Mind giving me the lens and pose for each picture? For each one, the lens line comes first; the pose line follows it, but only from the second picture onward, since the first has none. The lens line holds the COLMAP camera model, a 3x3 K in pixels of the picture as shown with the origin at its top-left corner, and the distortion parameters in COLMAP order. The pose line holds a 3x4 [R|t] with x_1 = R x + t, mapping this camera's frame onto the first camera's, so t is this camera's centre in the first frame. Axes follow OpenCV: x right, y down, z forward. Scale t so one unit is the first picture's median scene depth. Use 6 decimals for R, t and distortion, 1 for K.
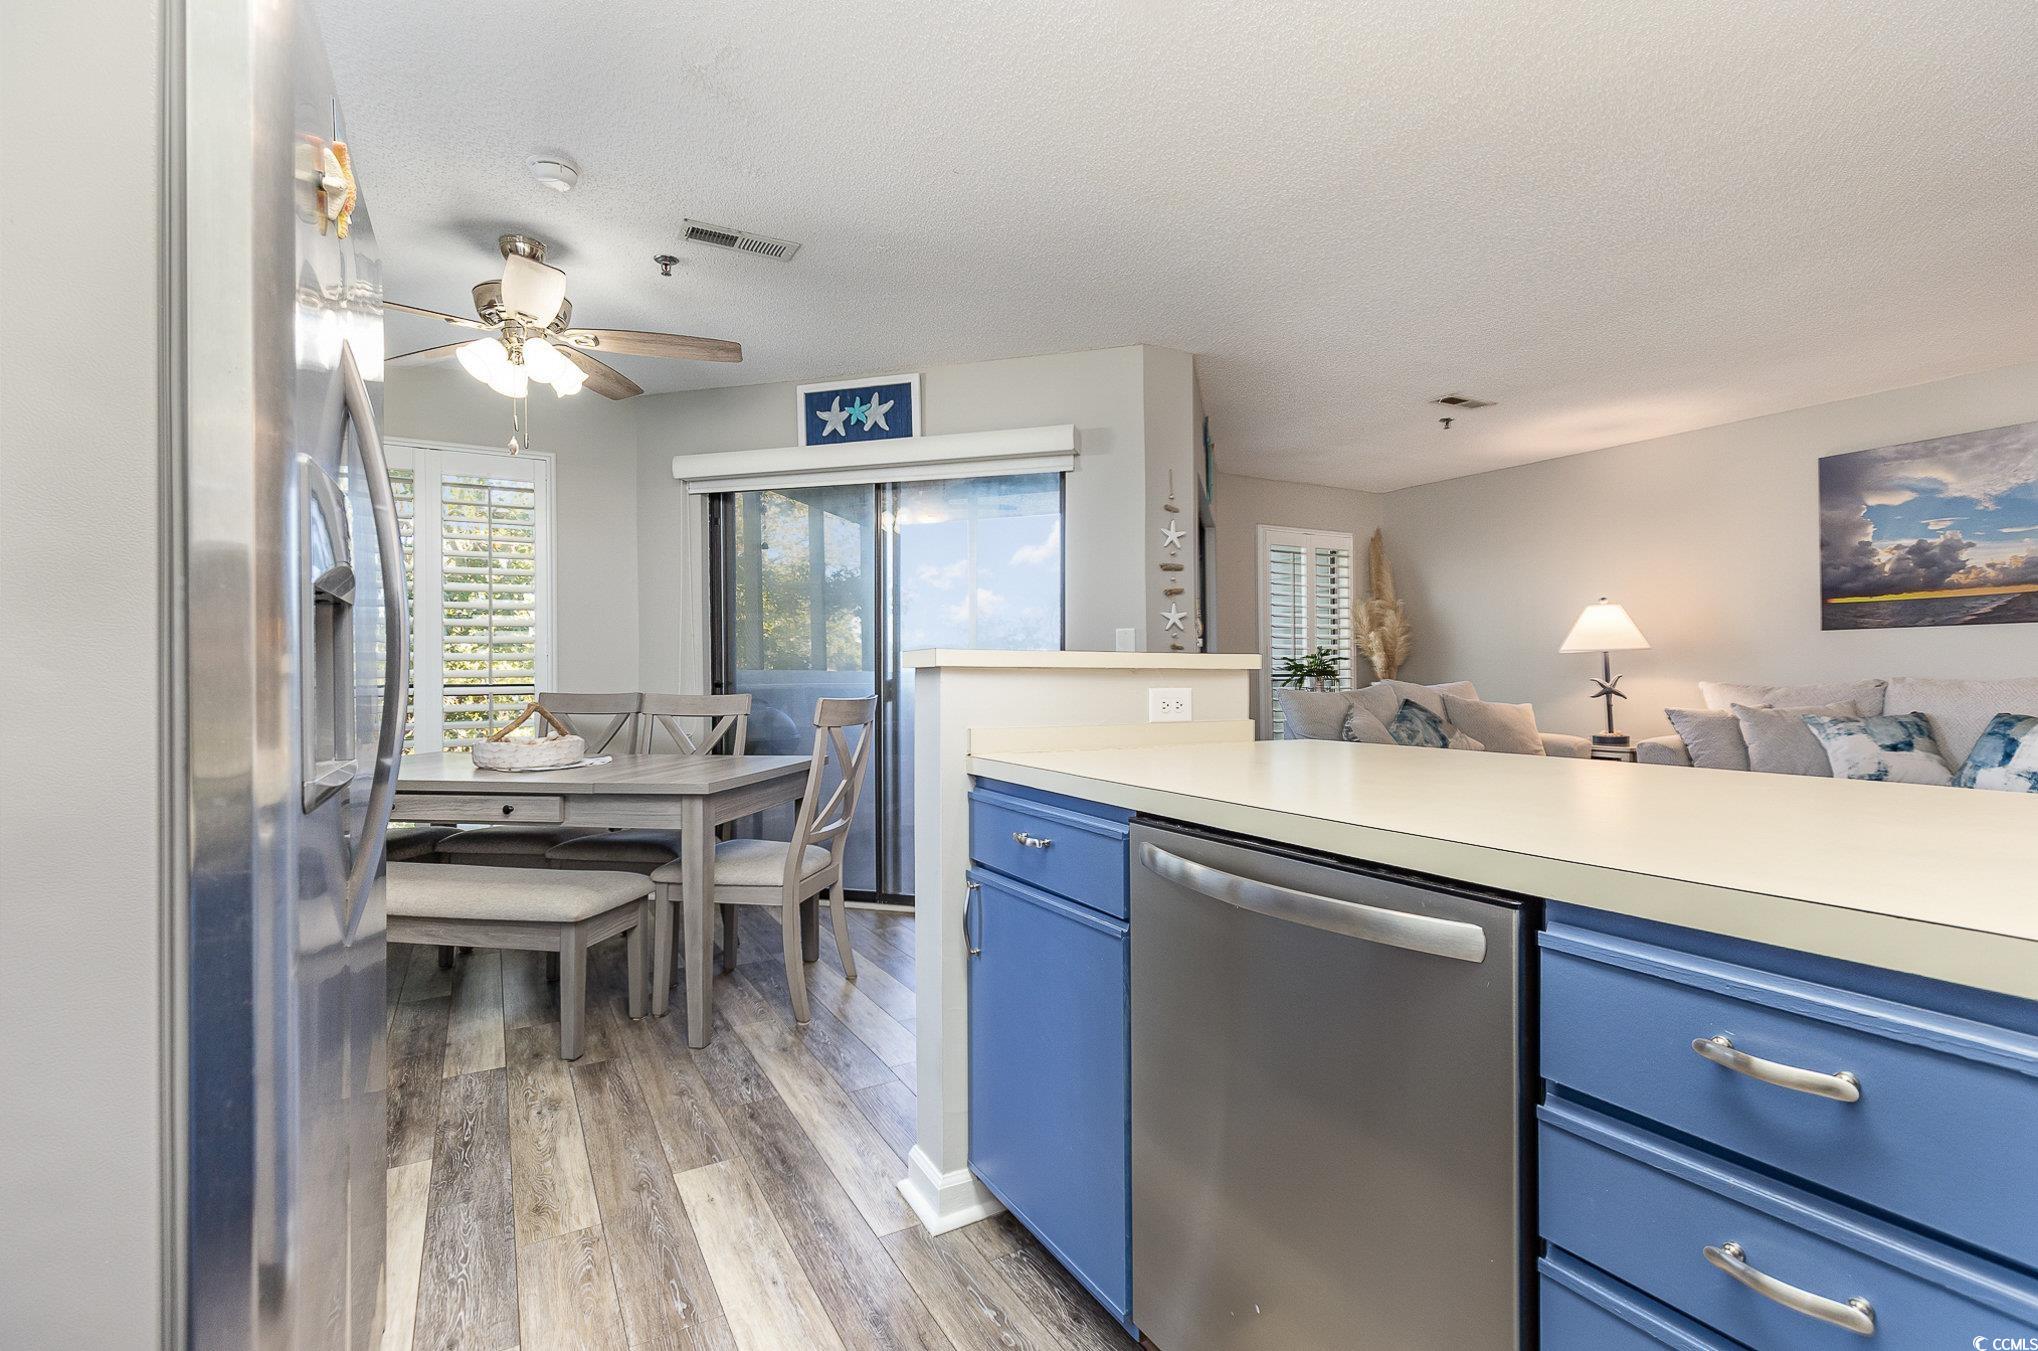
lens RADIAL K [[920.7, 0, 1024.9], [0, 920.7, 671.8], [0, 0, 1]] dist [0.003070, -0.000165]
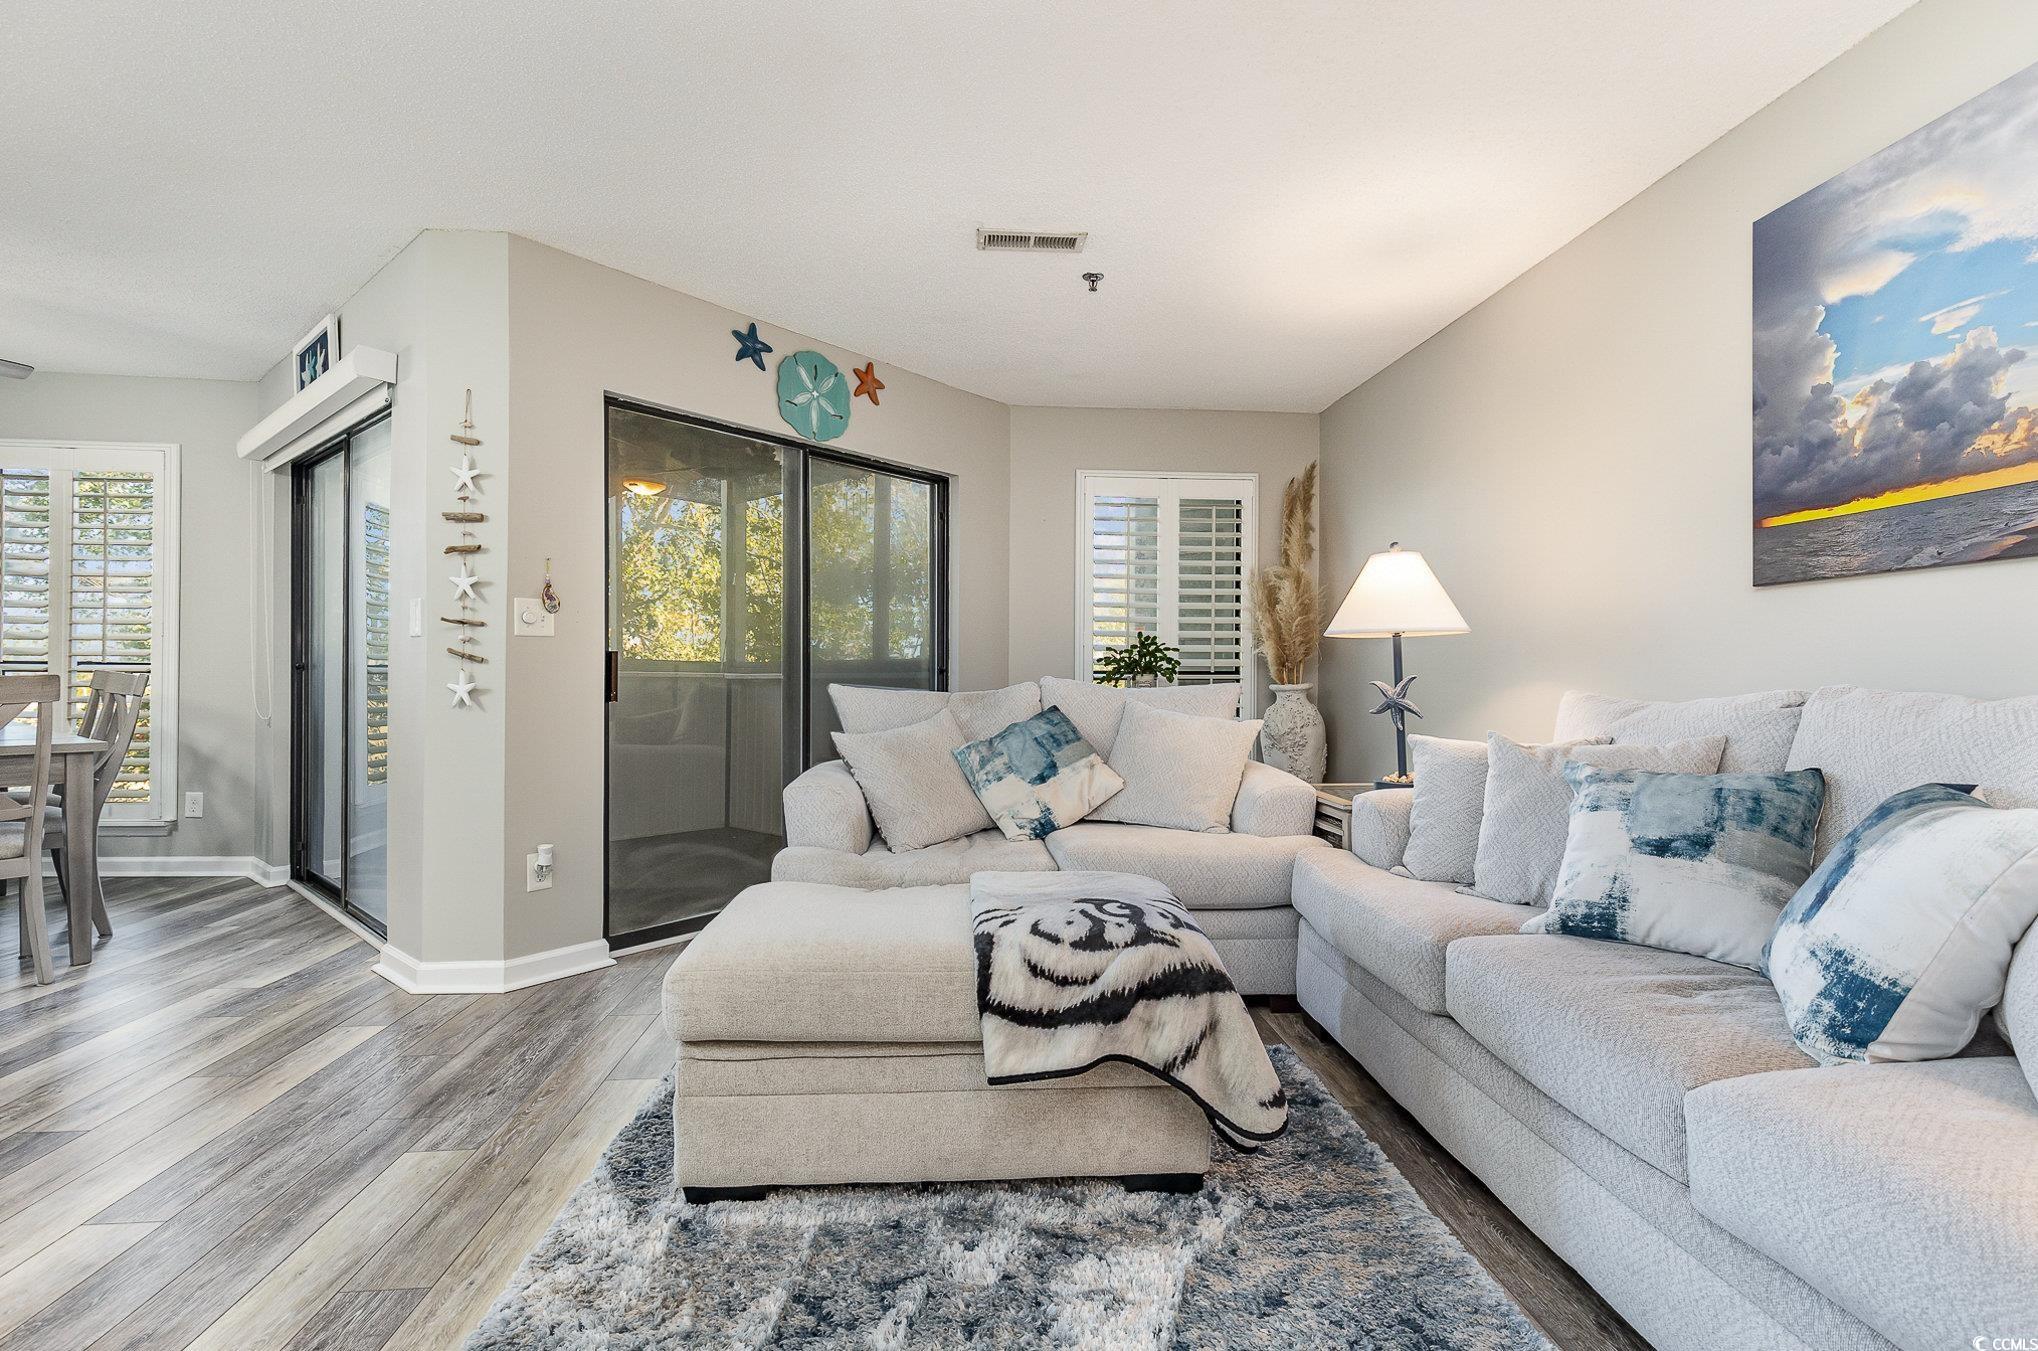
lens RADIAL K [[923.3, 0, 1023.0], [0, 923.3, 673.8], [0, 0, 1]] dist [0.005064, 0.000173]
pose [[0.903164, 0.016782, -0.428967, 0.851827], [-0.015733, 0.999858, 0.005993, 0.003396], [0.429007, 0.001336, 0.903300, 0.478375]]
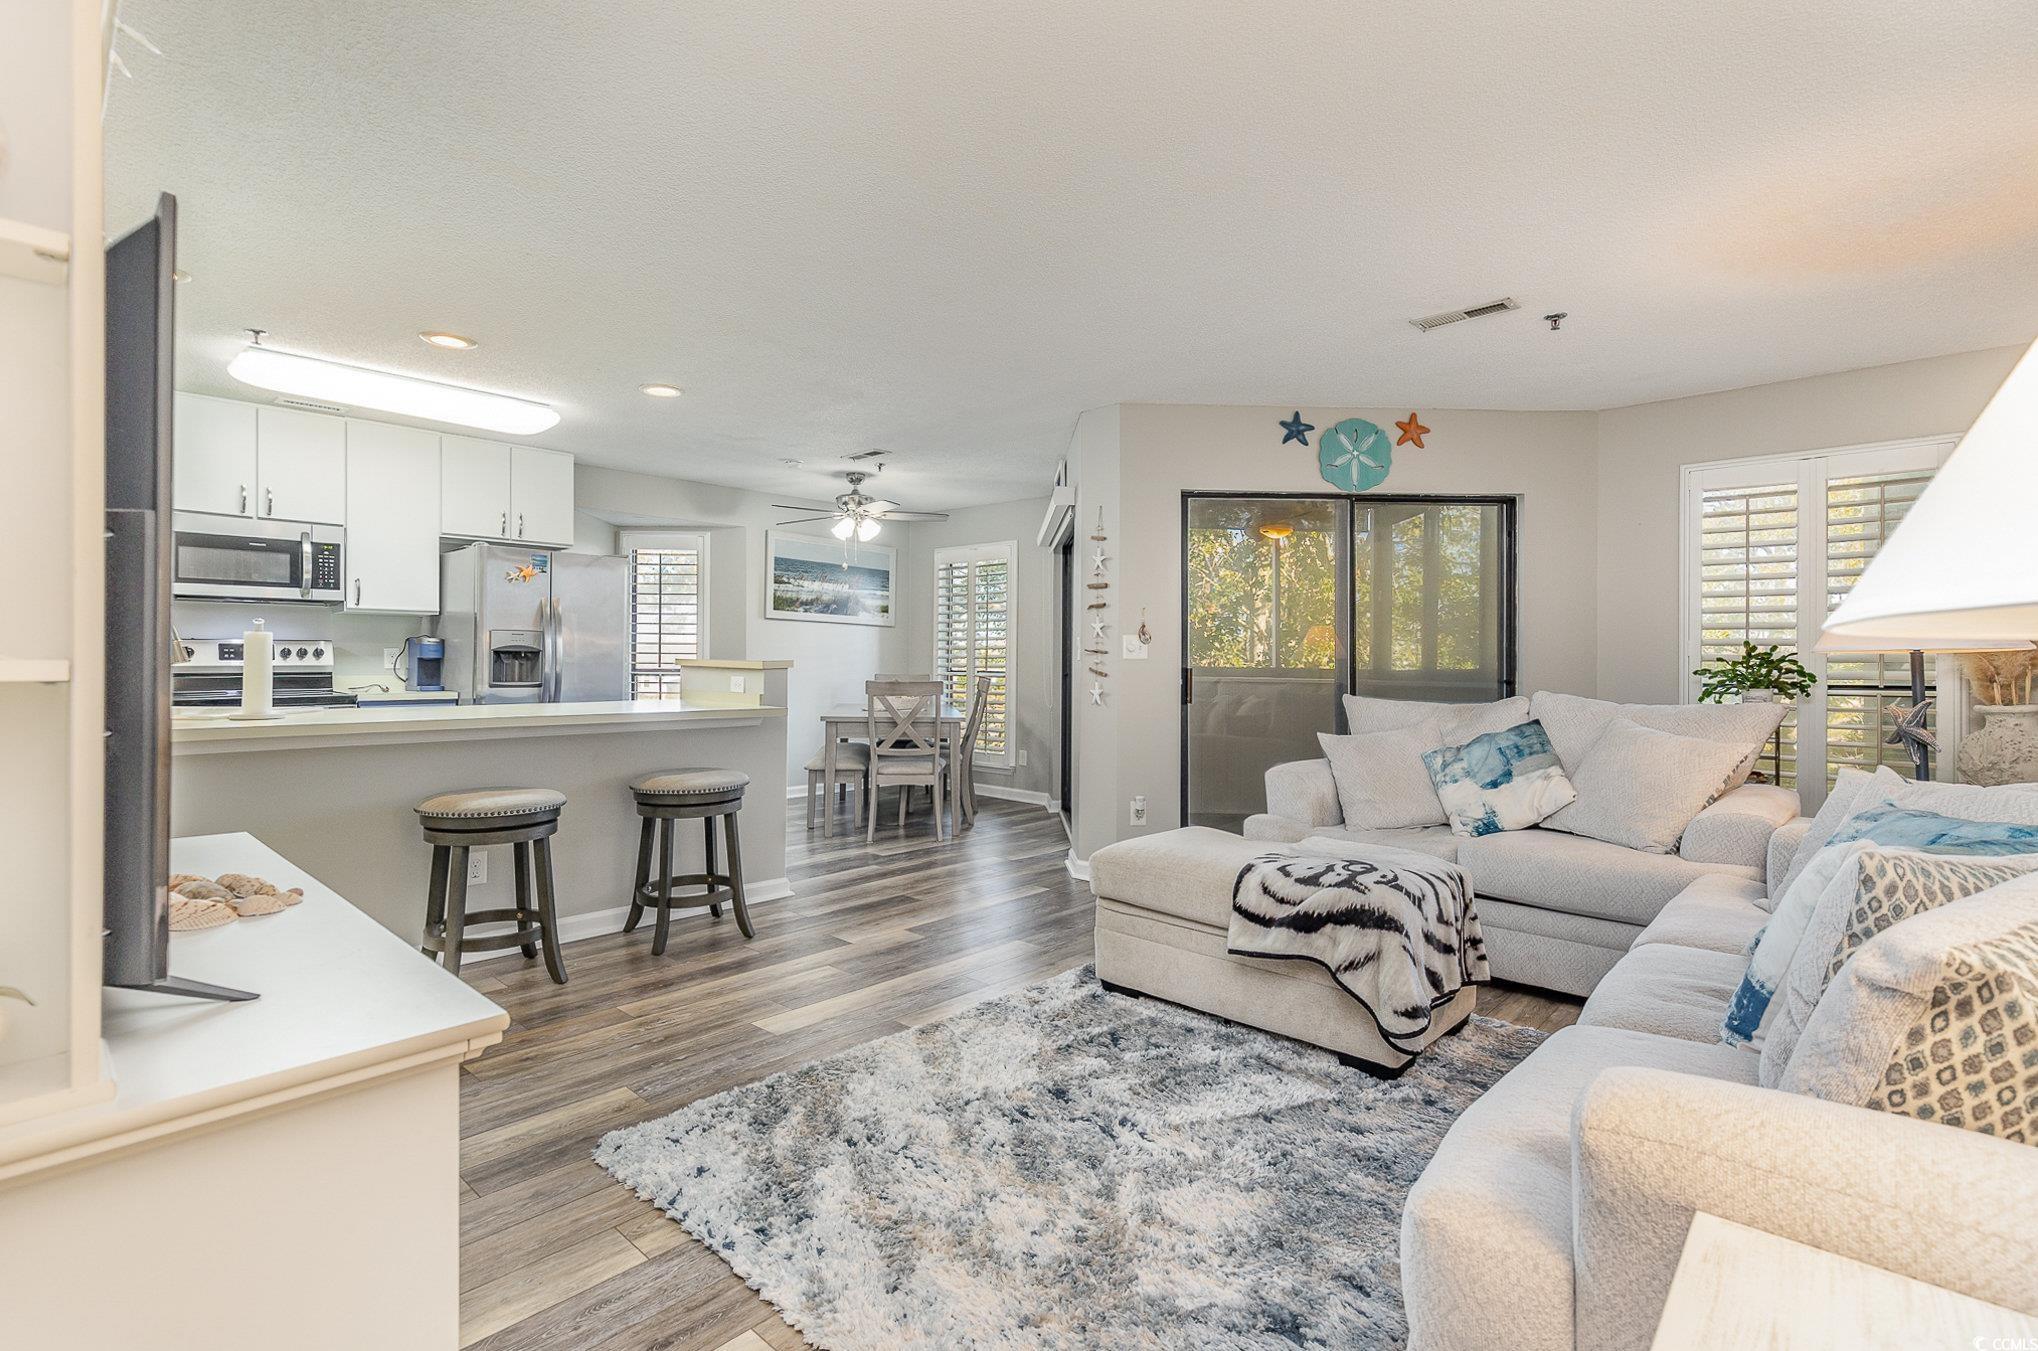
lens RADIAL K [[937.1, 0, 1014.8], [0, 937.1, 656.9], [0, 0, 1]] dist [0.001674, -0.000057]
pose [[0.291285, 0.004473, -0.956626, 1.238328], [-0.010364, 0.999945, 0.001519, -0.019502], [0.956580, 0.009472, 0.291315, 0.502384]]
